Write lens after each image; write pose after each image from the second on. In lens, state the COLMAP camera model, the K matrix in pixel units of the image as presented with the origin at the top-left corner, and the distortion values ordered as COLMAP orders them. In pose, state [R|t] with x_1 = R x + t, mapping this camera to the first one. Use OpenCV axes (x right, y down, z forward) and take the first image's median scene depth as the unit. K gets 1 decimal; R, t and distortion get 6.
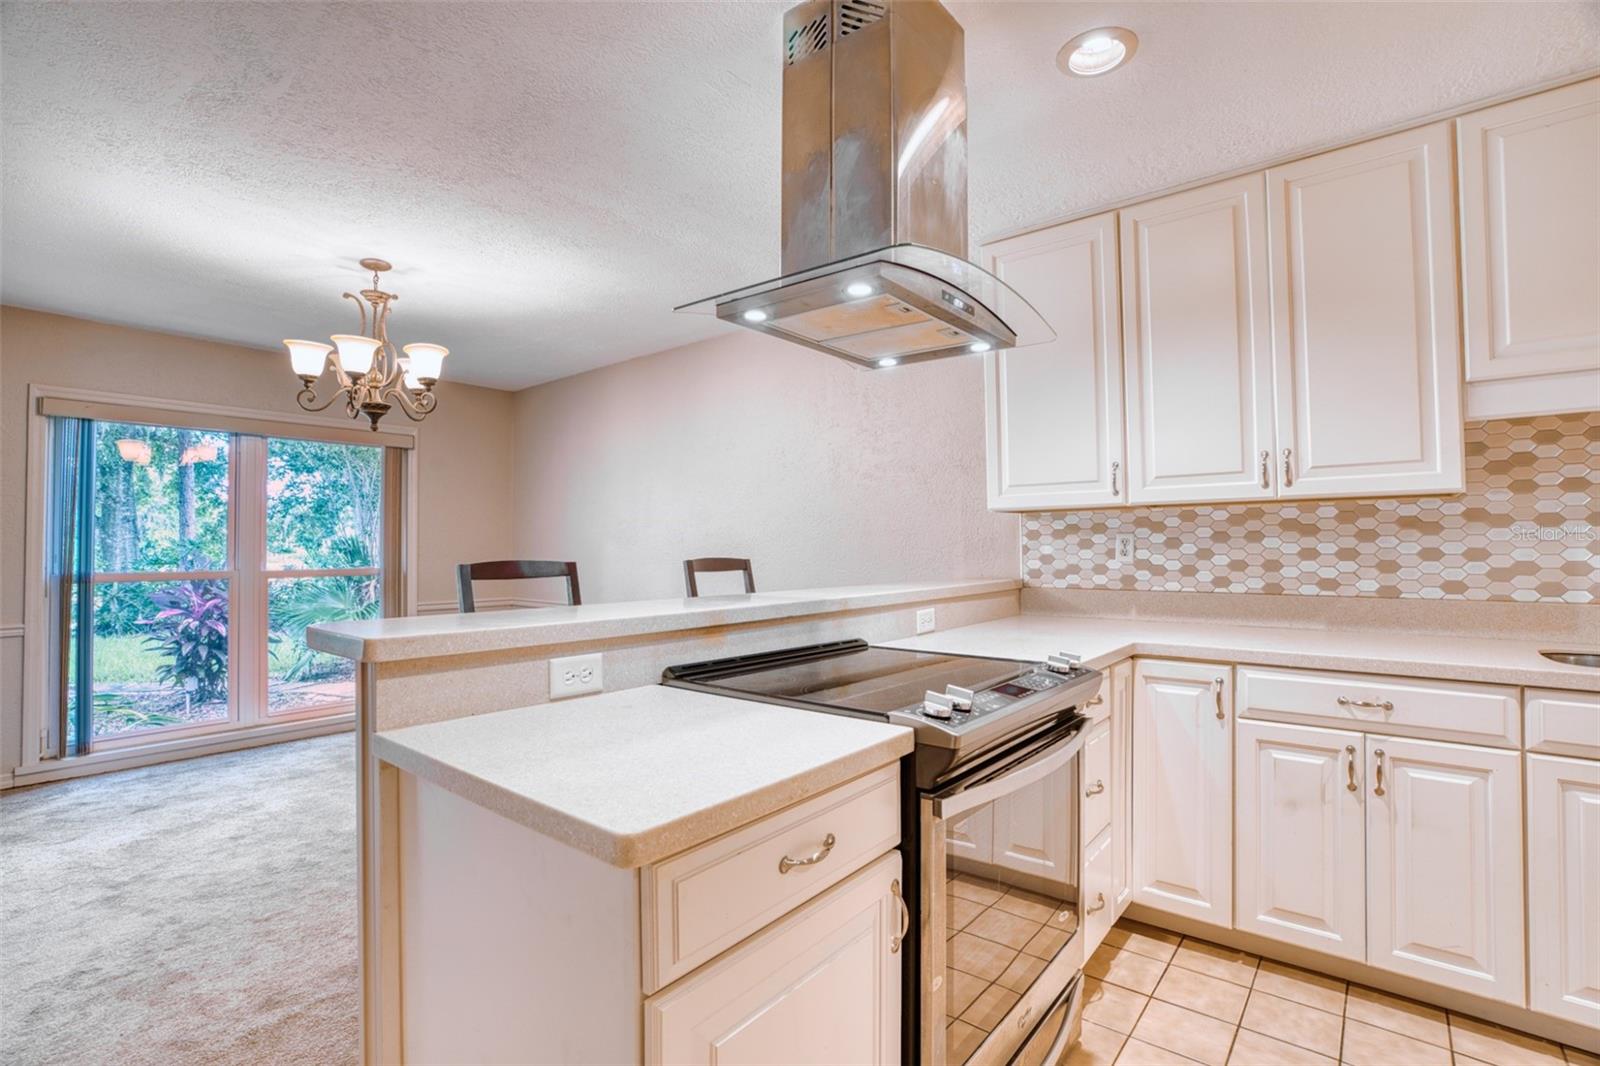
lens RADIAL K [[756.6, 0, 802.5], [0, 756.6, 528.2], [0, 0, 1]] dist [-0.053954, 0.016692]
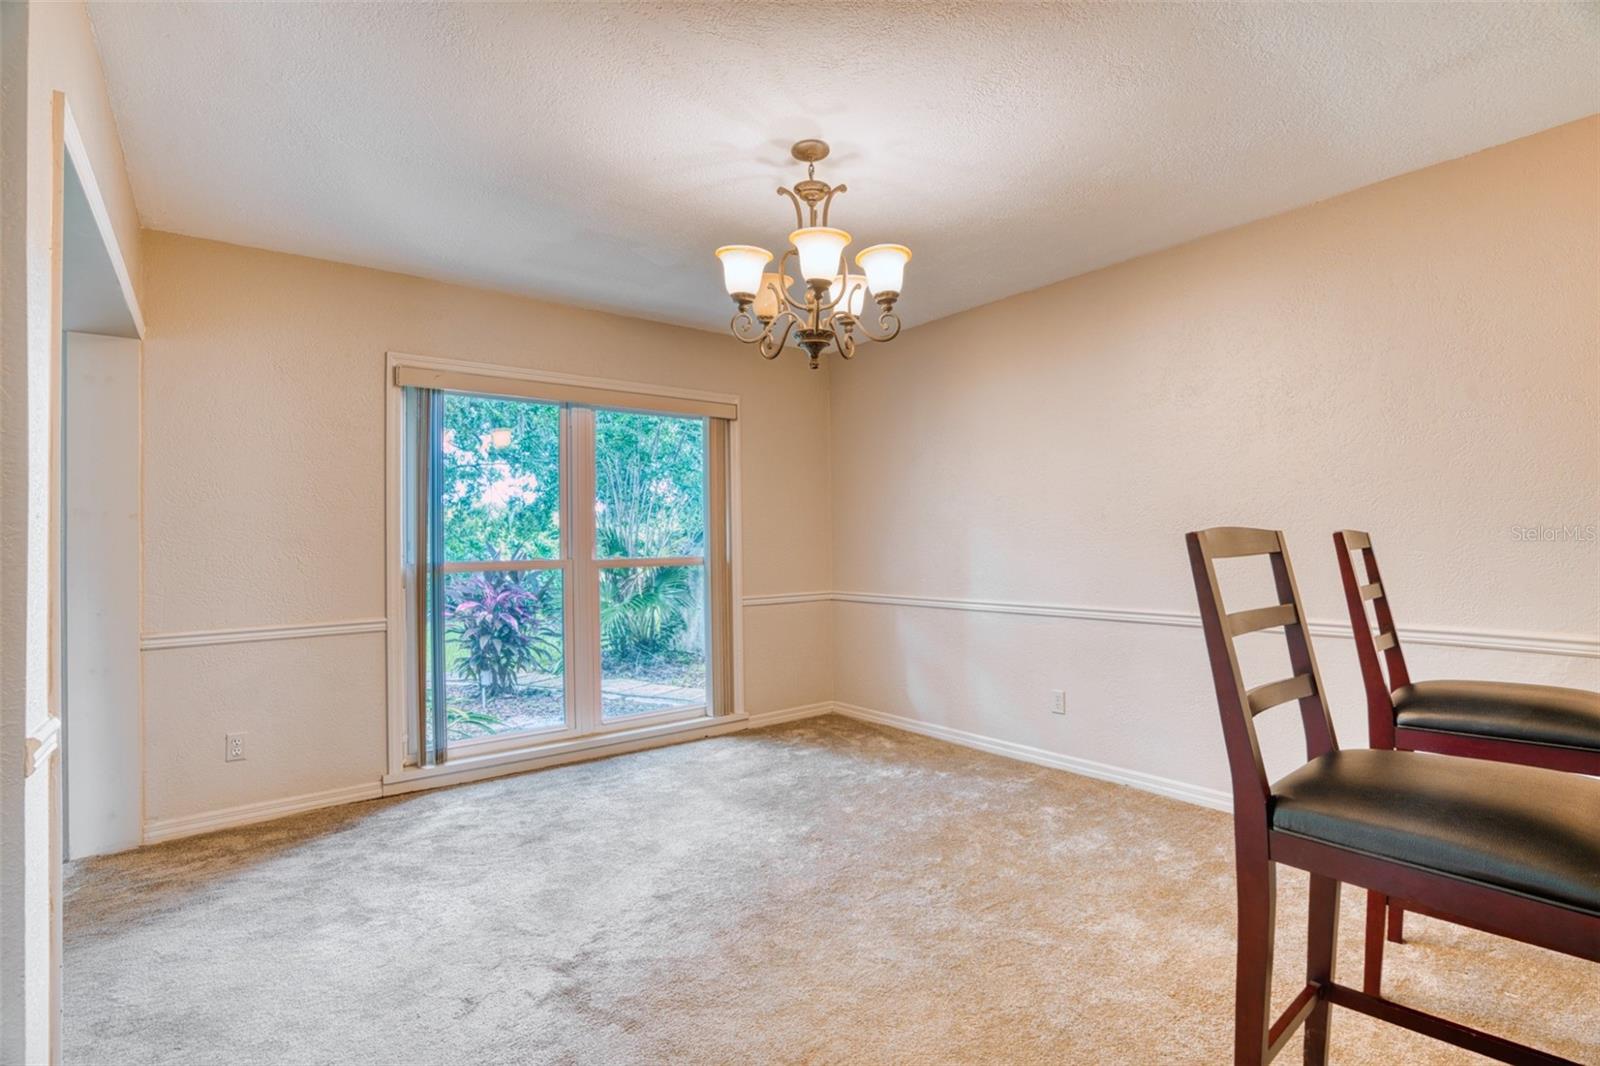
lens RADIAL K [[756.6, 0, 780.7], [0, 756.6, 529.7], [0, 0, 1]] dist [-0.053954, 0.016692]
pose [[0.971732, -0.011984, -0.235782, -0.466801], [0.013953, 0.999880, 0.006684, 0.029065], [0.235674, -0.009785, 0.971783, 0.266753]]
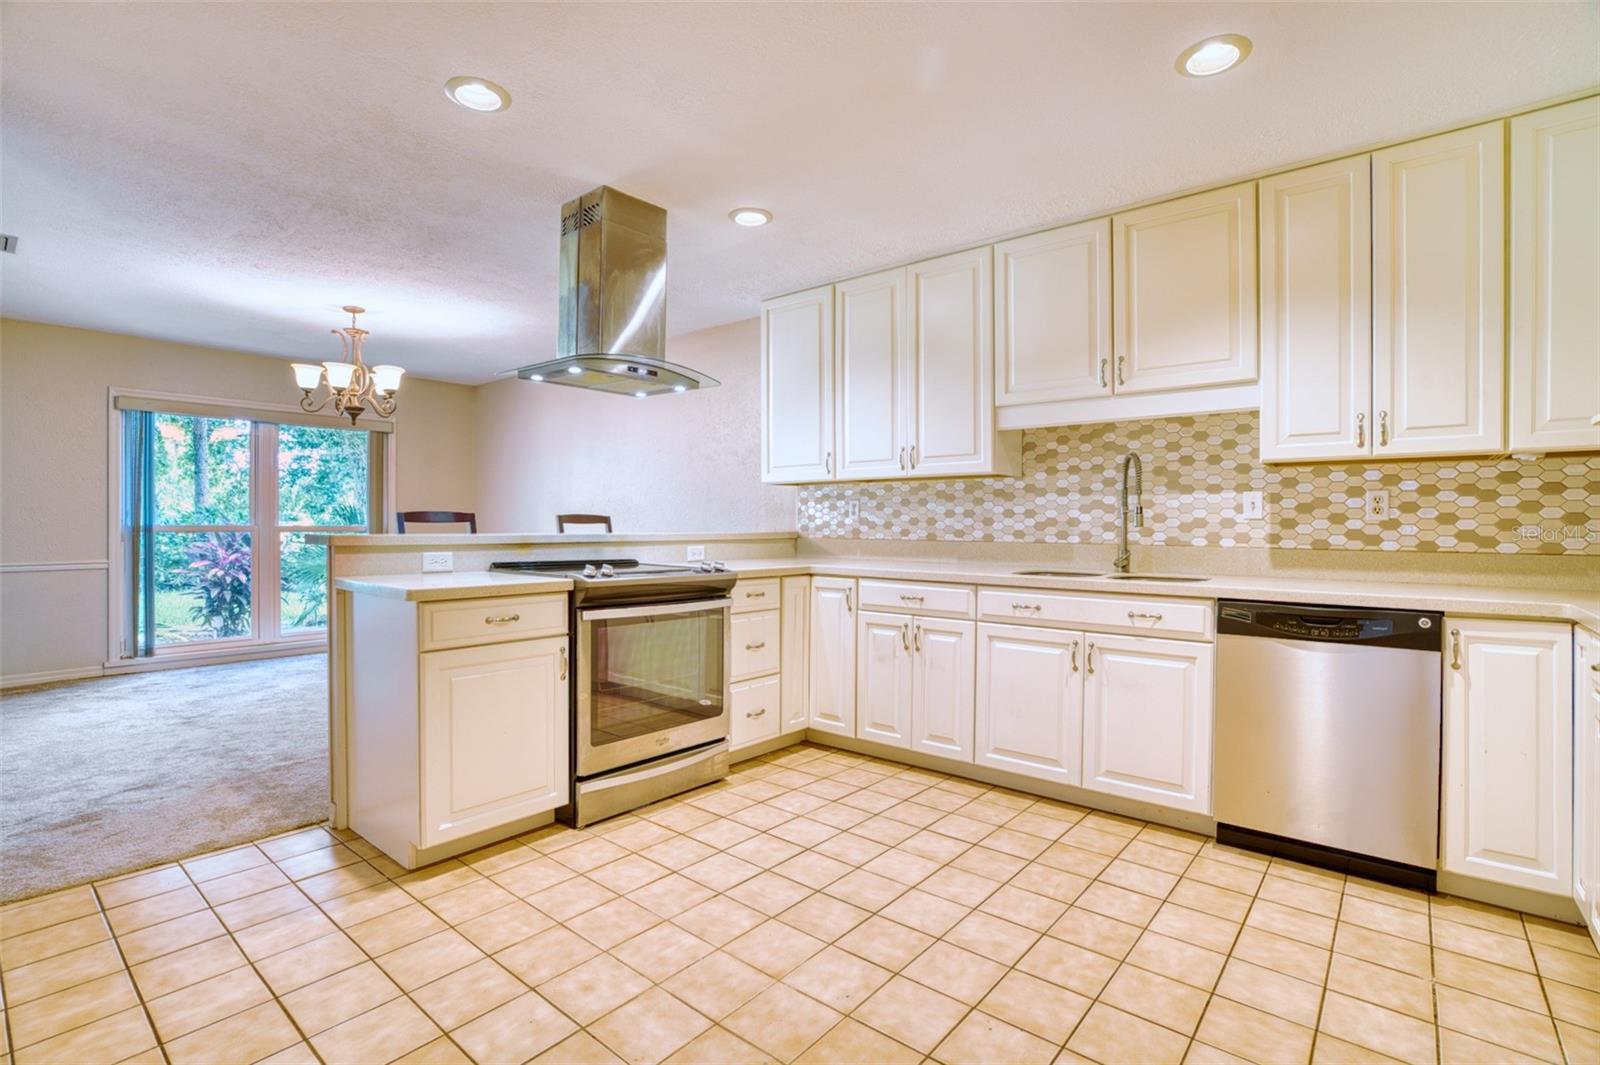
lens RADIAL K [[756.6, 0, 796.5], [0, 756.6, 527.5], [0, 0, 1]] dist [-0.053954, 0.016692]
pose [[0.999869, 0.010280, -0.012518, 0.329010], [-0.009890, 0.999476, 0.030808, 0.015684], [0.012828, -0.030680, 0.999447, -0.474006]]
